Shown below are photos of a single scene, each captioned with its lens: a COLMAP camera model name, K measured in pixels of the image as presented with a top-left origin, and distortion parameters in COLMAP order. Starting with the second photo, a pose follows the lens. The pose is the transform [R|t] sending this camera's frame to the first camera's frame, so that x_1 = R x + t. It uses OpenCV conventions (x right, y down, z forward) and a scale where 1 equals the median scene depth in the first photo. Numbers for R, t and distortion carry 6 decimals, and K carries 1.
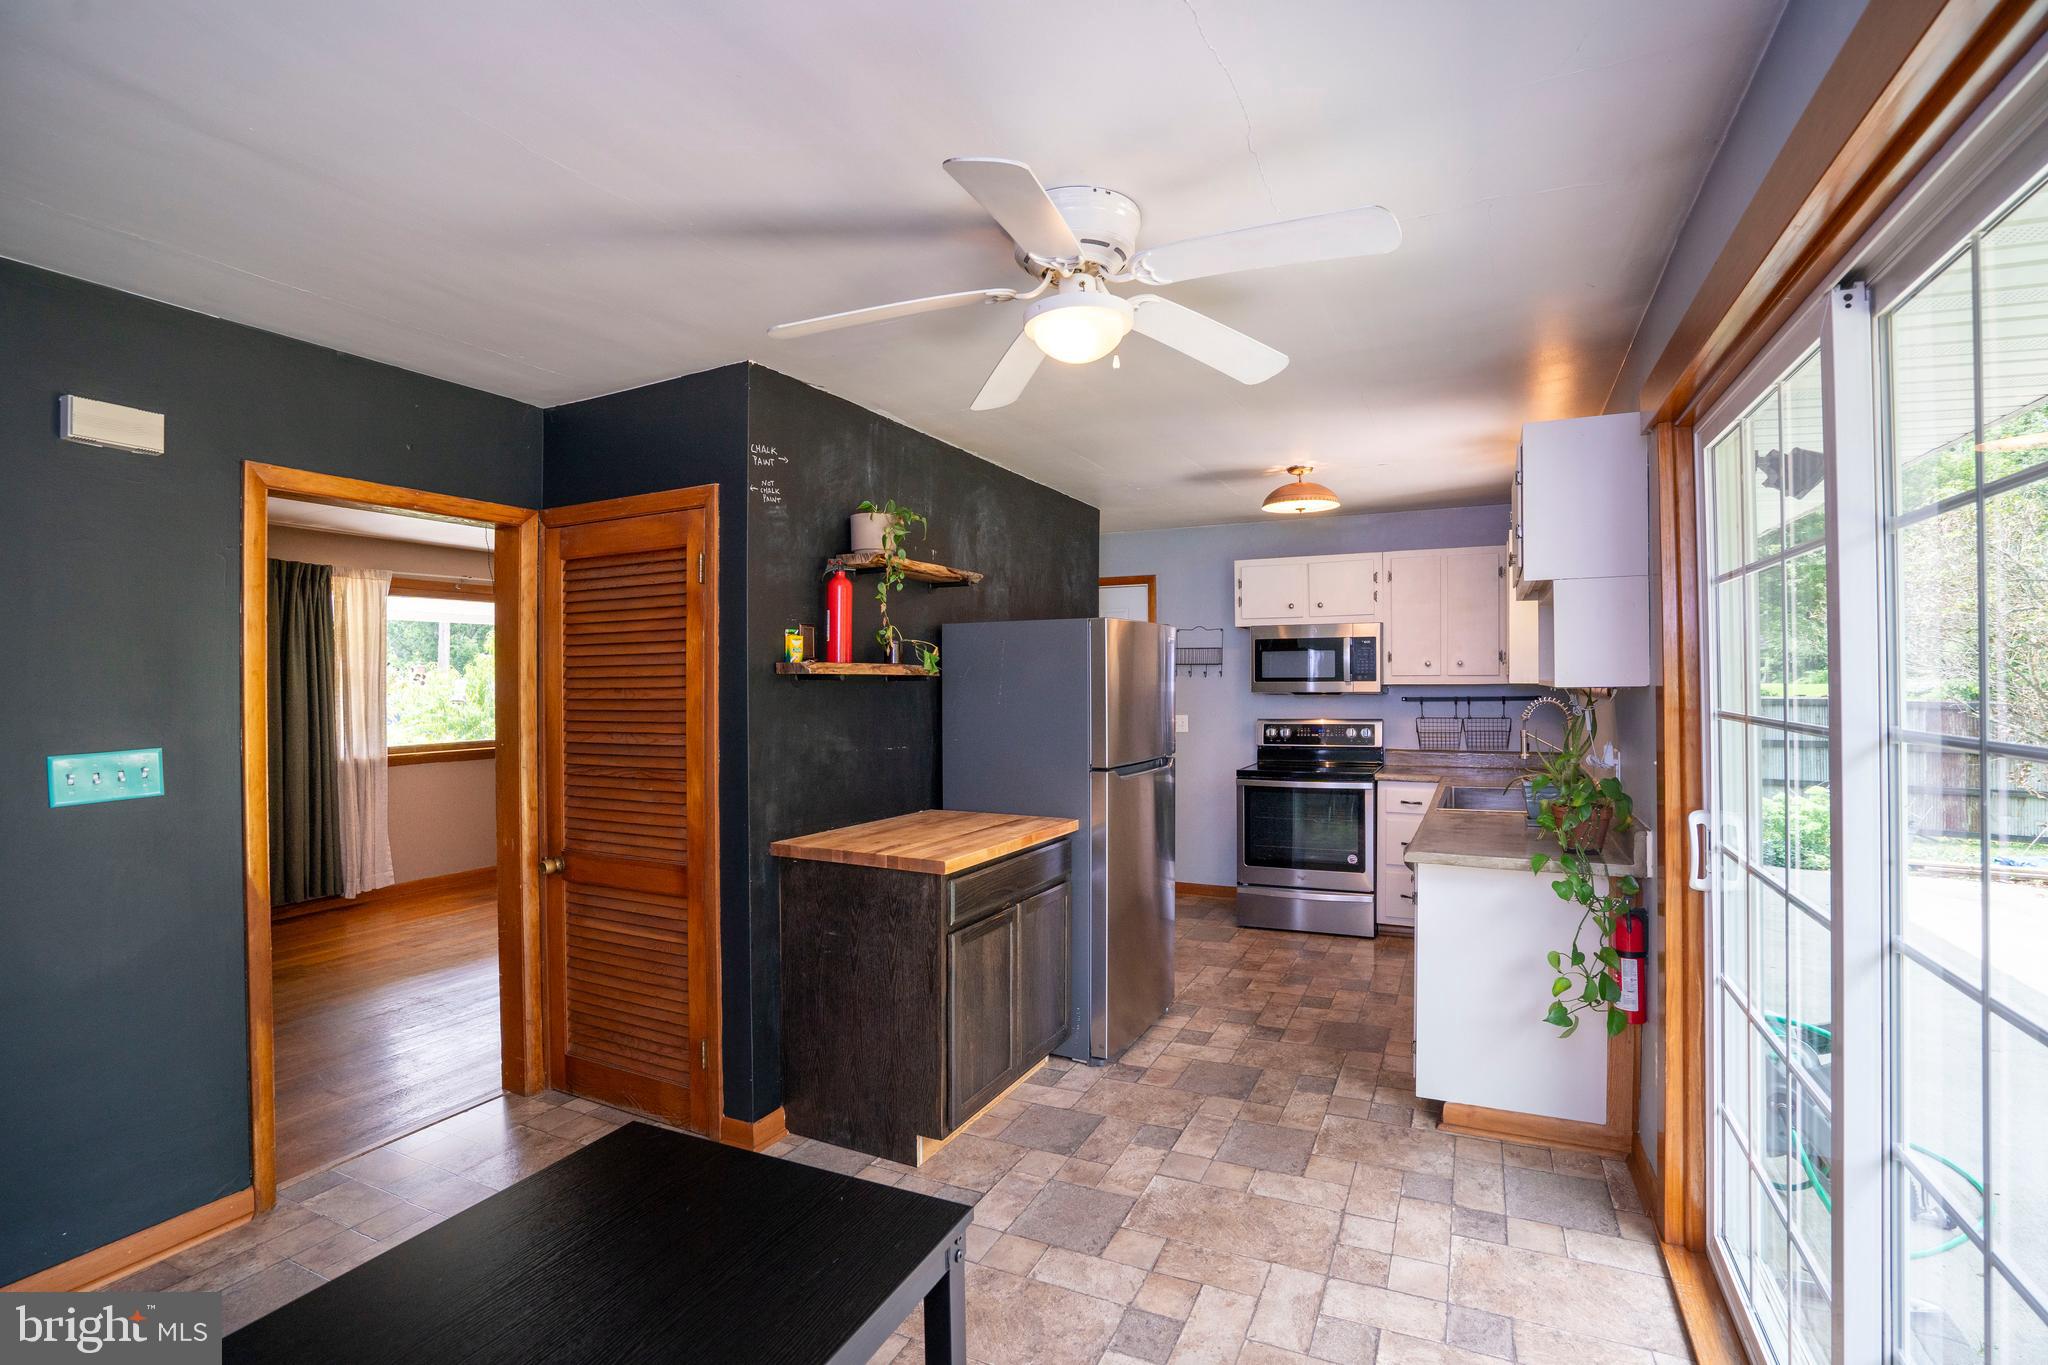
lens RADIAL K [[941.3, 0, 1031.3], [0, 941.3, 672.6], [0, 0, 1]] dist [-0.034003, 0.004637]
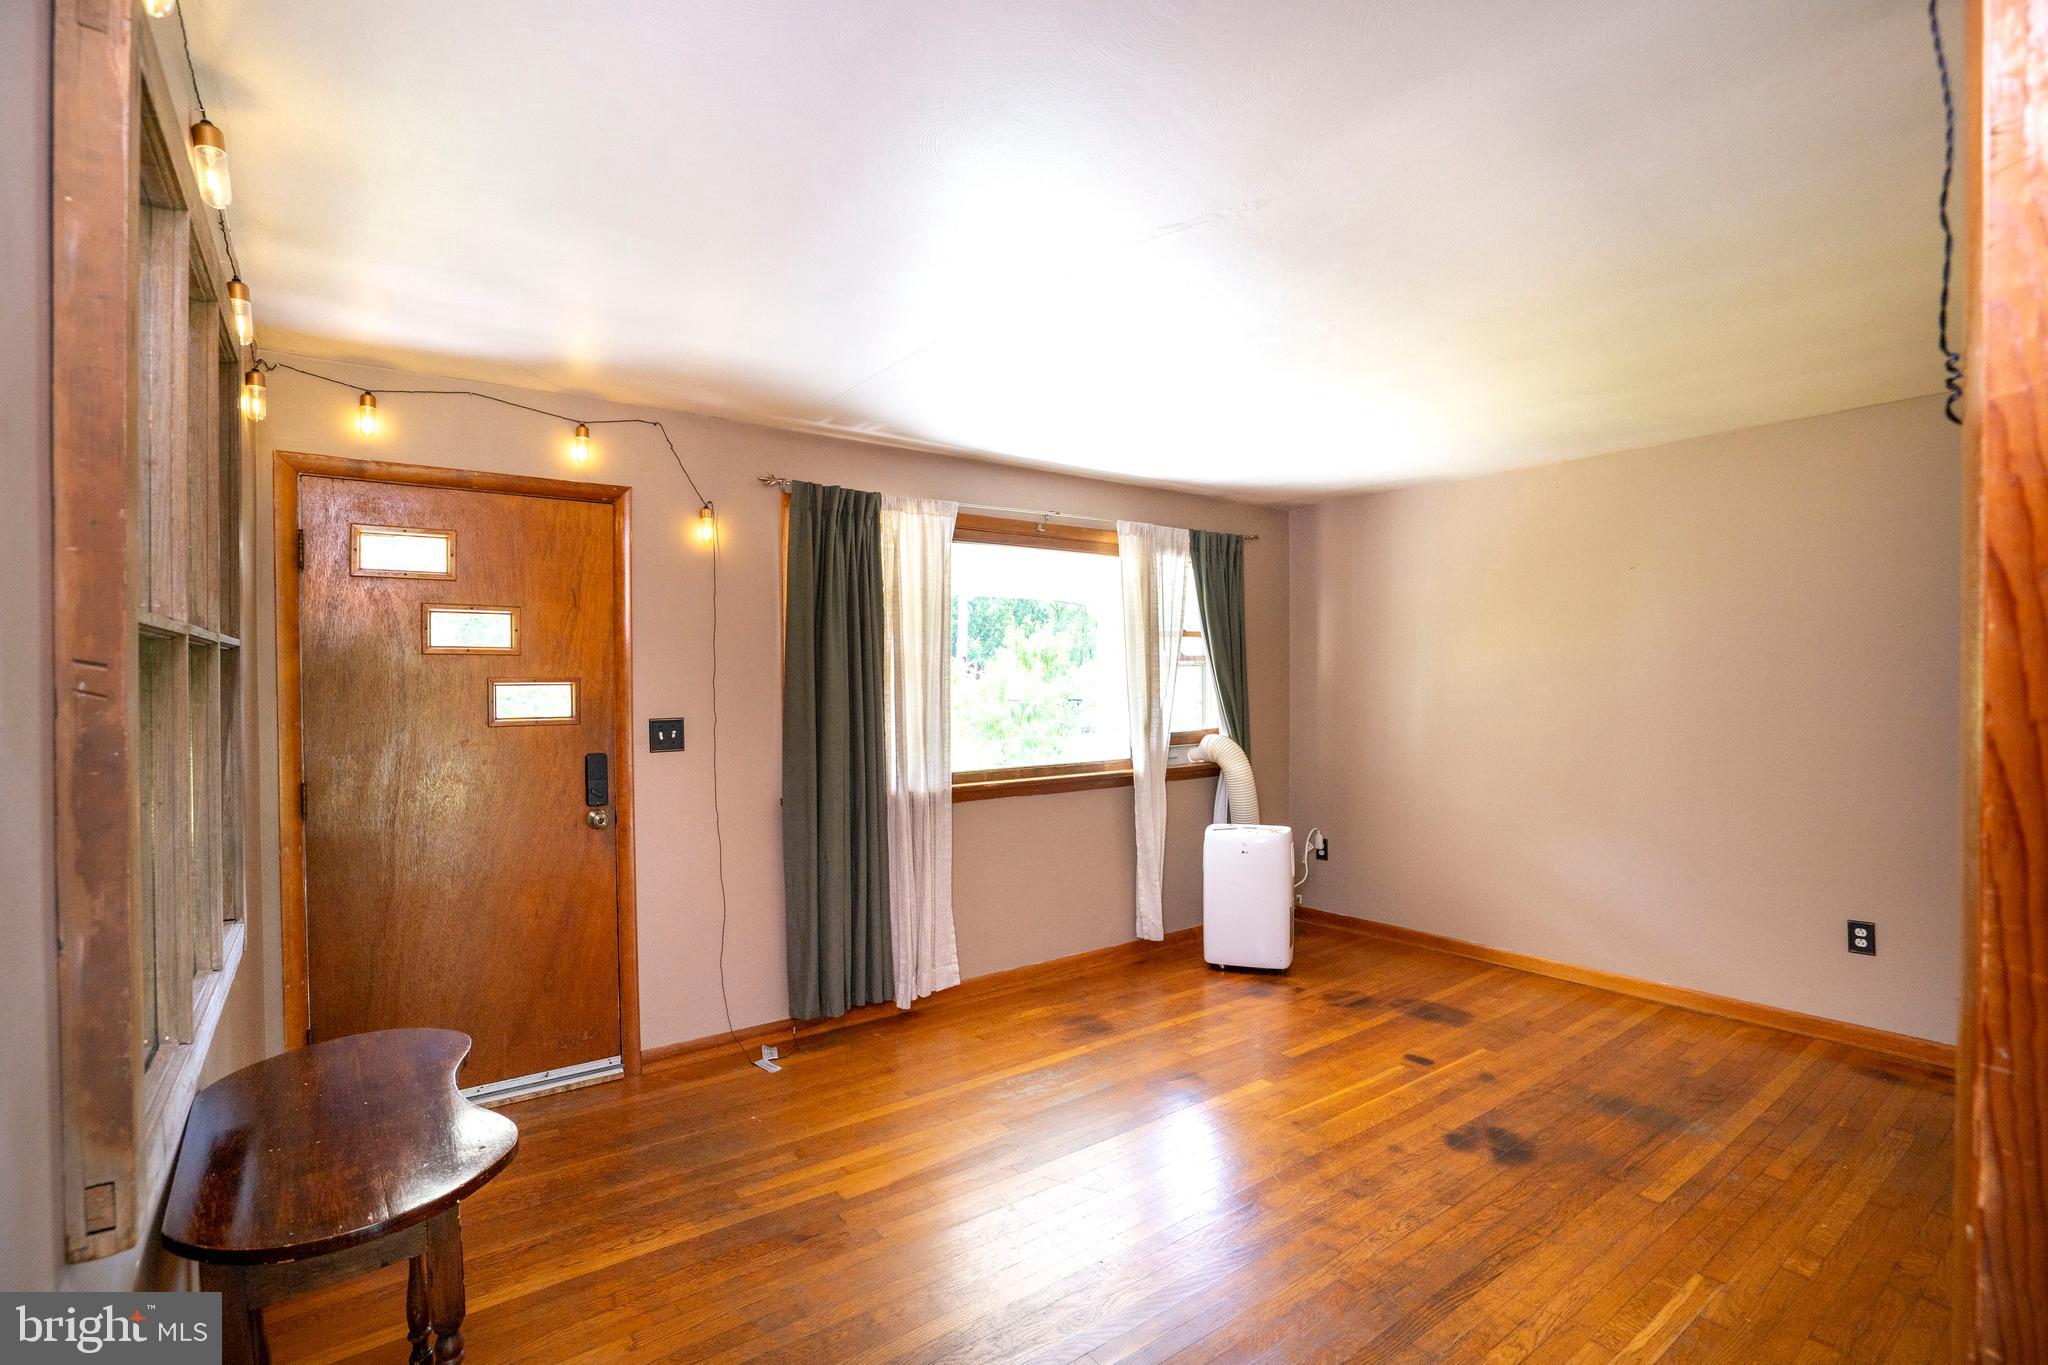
lens RADIAL K [[941.3, 0, 1015.5], [0, 941.3, 680.0], [0, 0, 1]] dist [-0.034003, 0.004637]
pose [[0.872803, 0.004231, -0.488055, -0.342140], [-0.001832, 0.999984, 0.005393, 0.011705], [0.488070, -0.003813, 0.872796, 0.457169]]
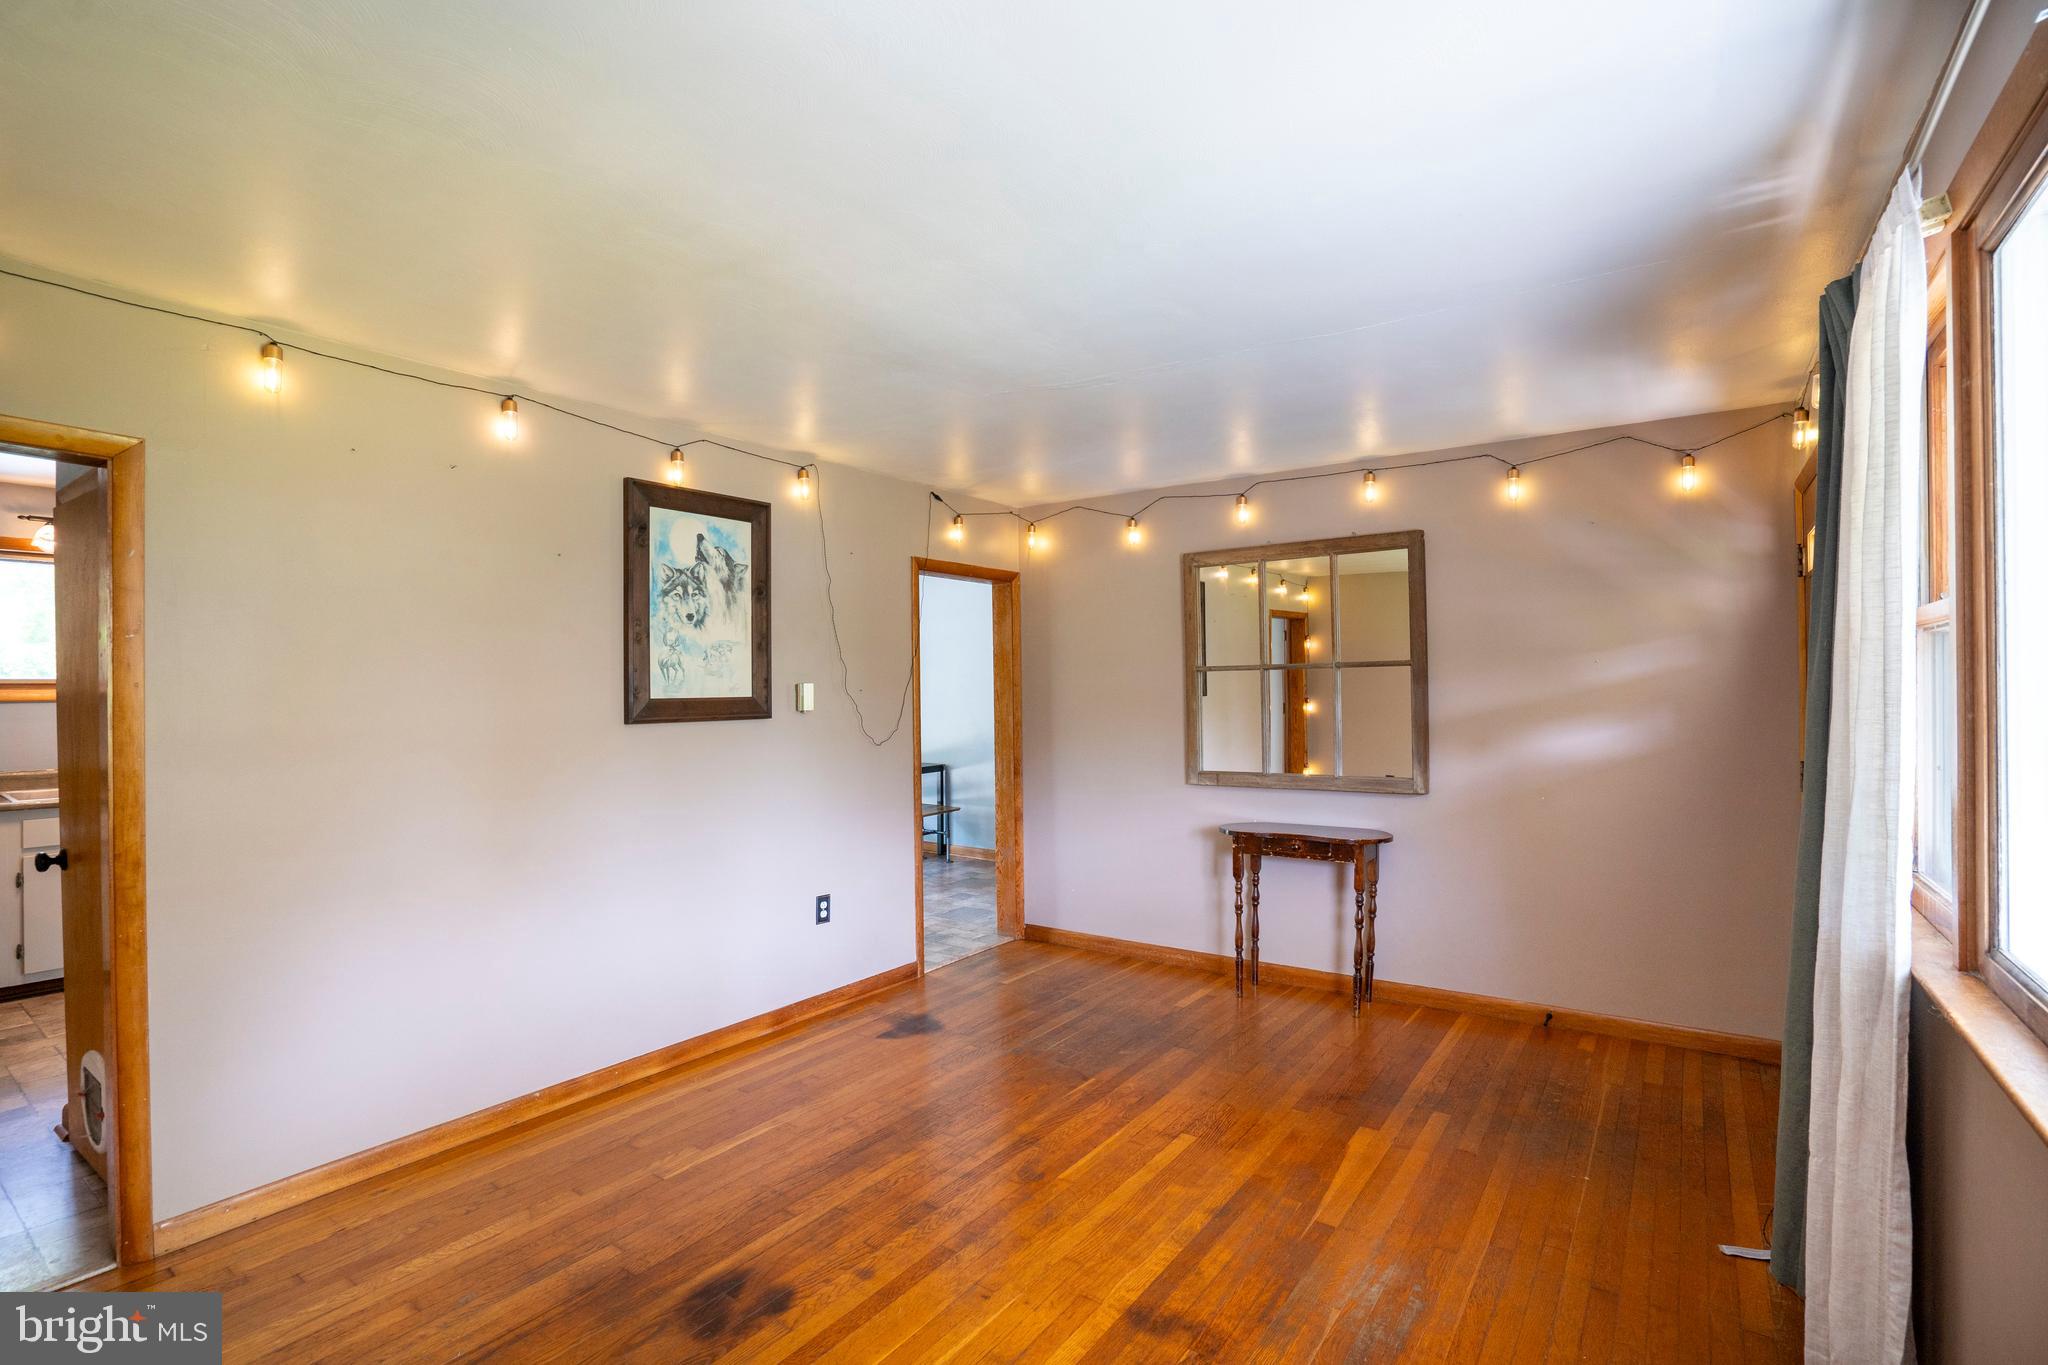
lens RADIAL K [[941.3, 0, 1027.8], [0, 941.3, 688.8], [0, 0, 1]] dist [-0.034003, 0.004637]
pose [[-0.981413, 0.013416, 0.191436, -0.547511], [0.014361, 0.999891, 0.003550, 0.014487], [-0.191367, 0.006233, -0.981499, 1.337936]]
